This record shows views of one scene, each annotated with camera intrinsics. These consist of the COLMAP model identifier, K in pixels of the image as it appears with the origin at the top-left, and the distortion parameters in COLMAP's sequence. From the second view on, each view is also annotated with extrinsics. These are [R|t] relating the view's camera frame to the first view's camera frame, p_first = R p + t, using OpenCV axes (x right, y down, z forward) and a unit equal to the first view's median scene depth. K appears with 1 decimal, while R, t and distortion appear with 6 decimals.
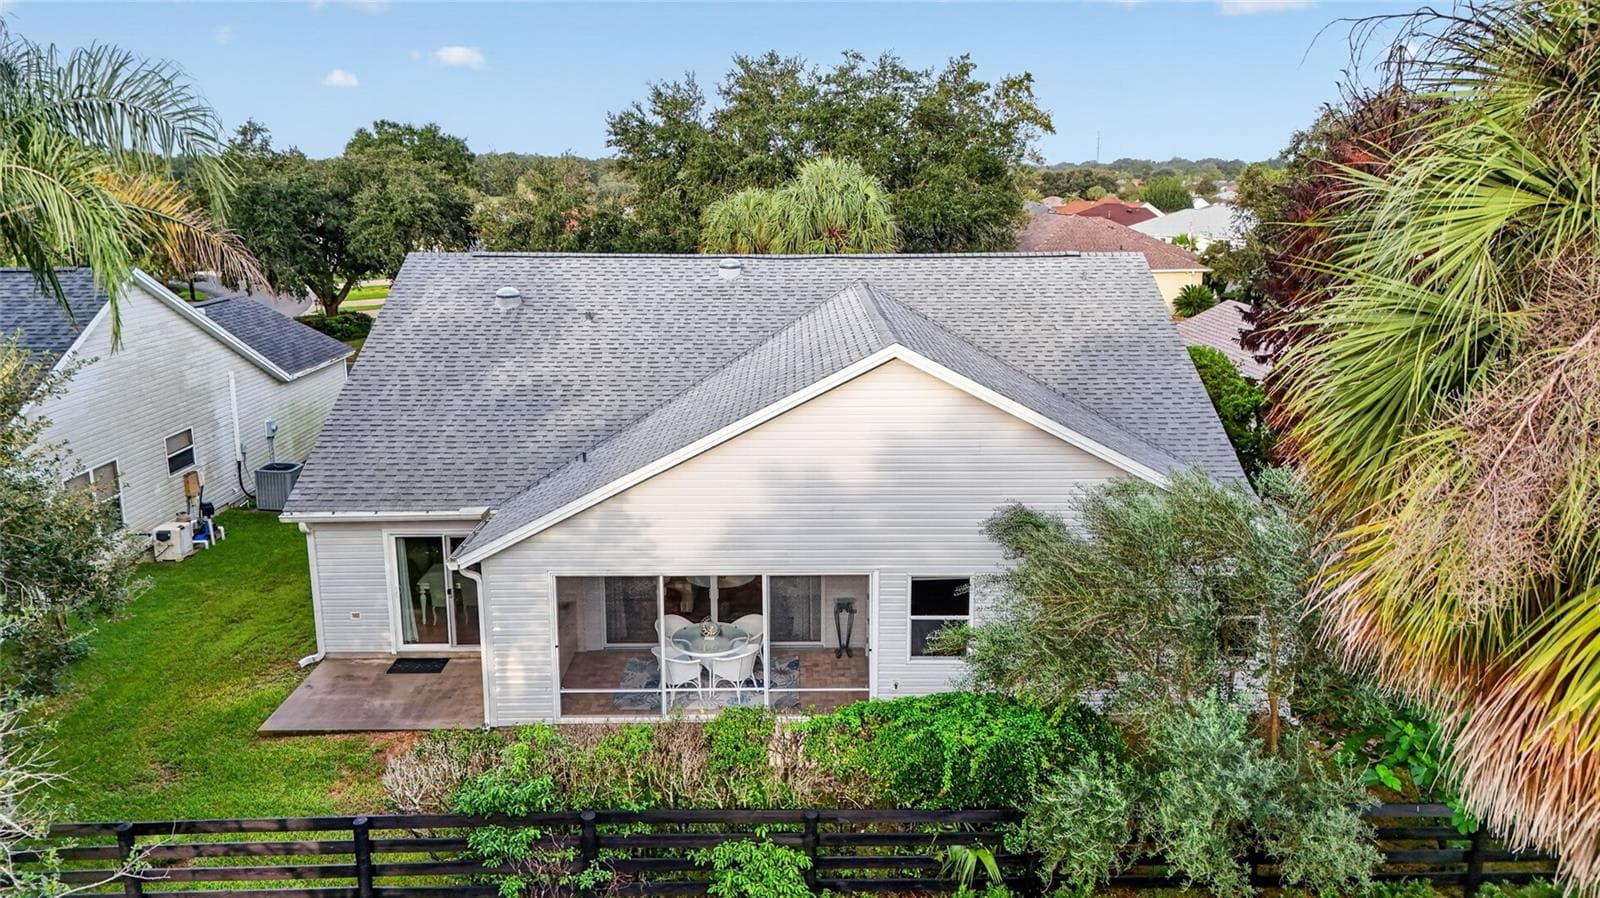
lens RADIAL K [[1174.6, 0, 800.0], [0, 1174.6, 449.0], [0, 0, 1]] dist [0.010751, -0.001134]
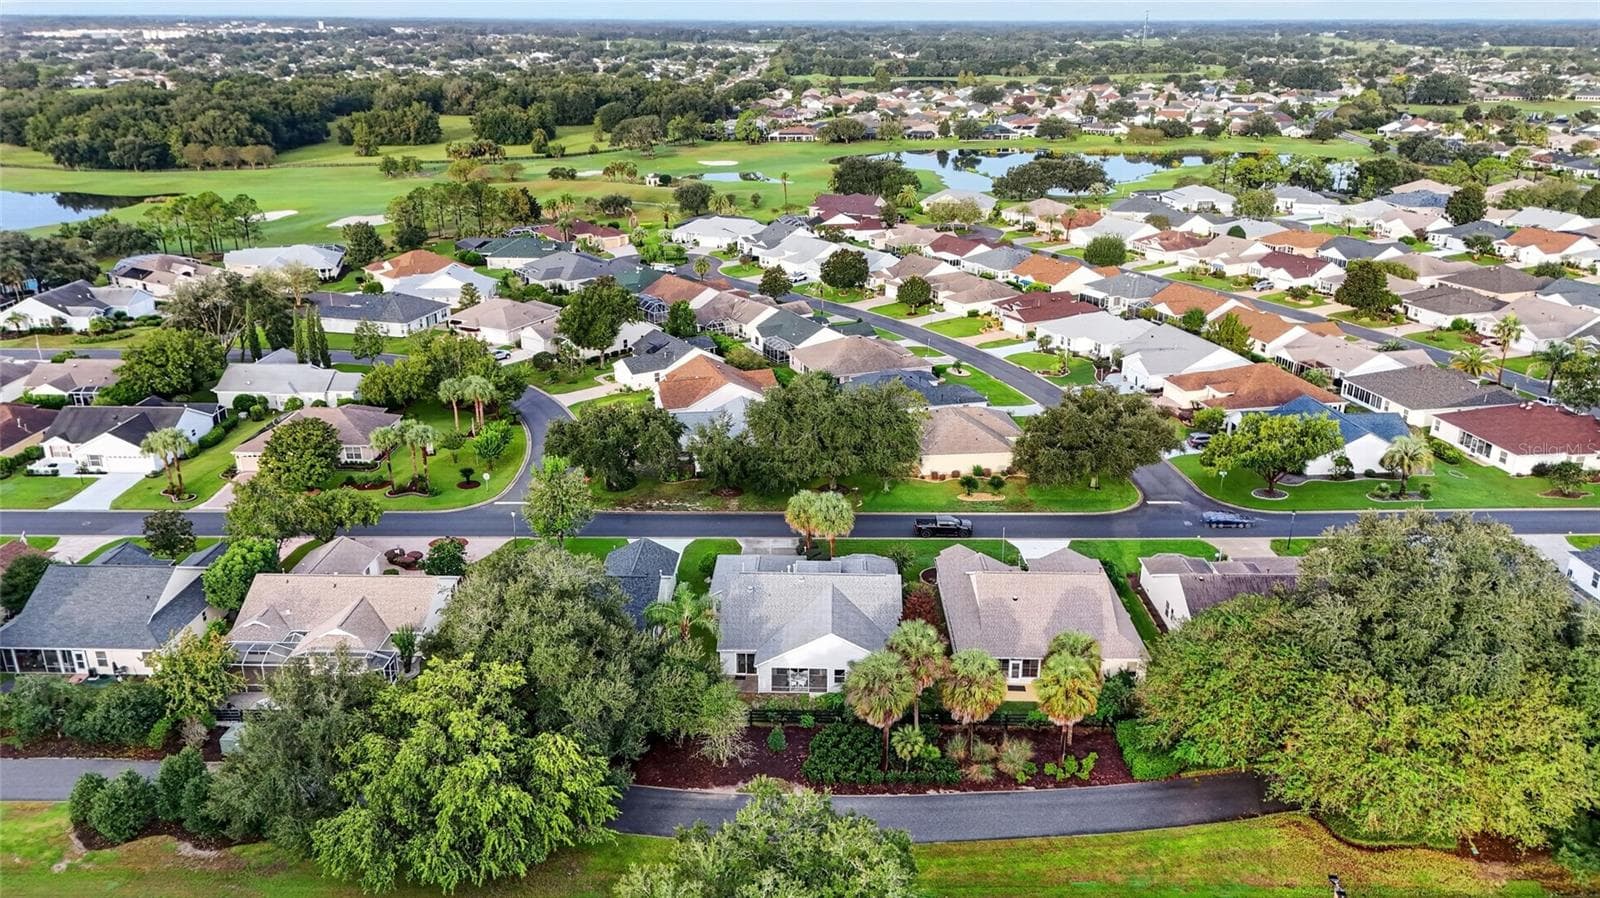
lens RADIAL K [[1191.7, 0, 821.1], [0, 1191.7, 447.8], [0, 0, 1]] dist [0.083127, 0.000269]
pose [[0.999611, 0.019531, -0.019897, 0.113201], [-0.016761, 0.991249, 0.130934, -1.548095], [0.022280, -0.130550, 0.991191, -4.160221]]
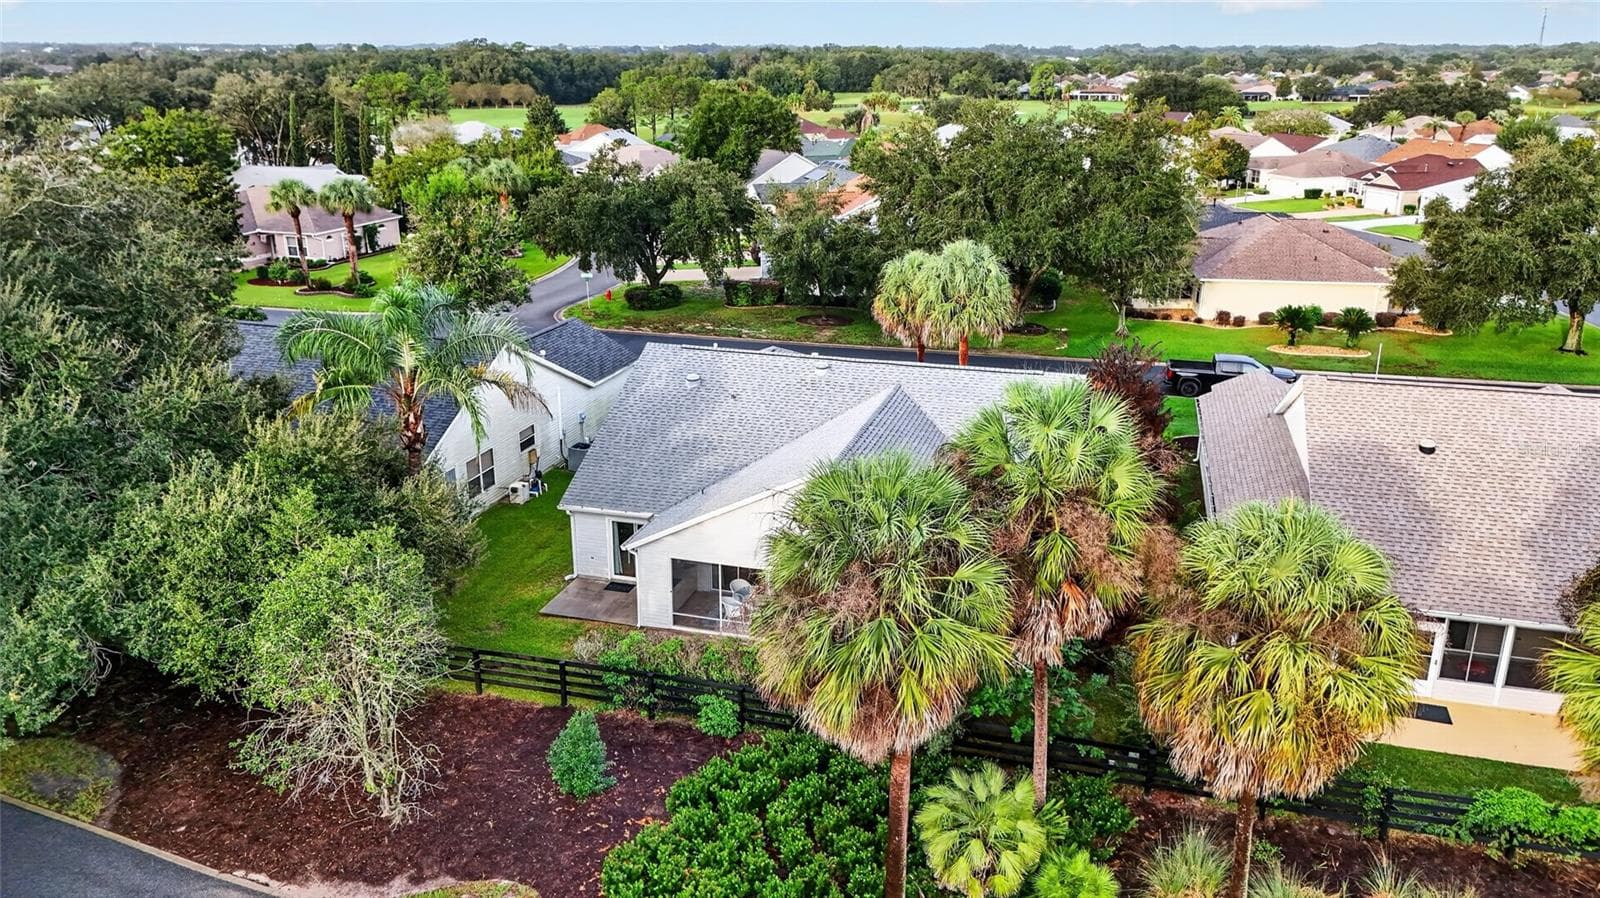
lens RADIAL K [[1174.6, 0, 800.0], [0, 1174.6, 449.0], [0, 0, 1]] dist [0.010751, -0.001134]
pose [[0.953324, 0.095221, -0.286541, 0.513831], [-0.065912, 0.991714, 0.110269, -0.287236], [0.294667, -0.086236, 0.951701, -0.768907]]
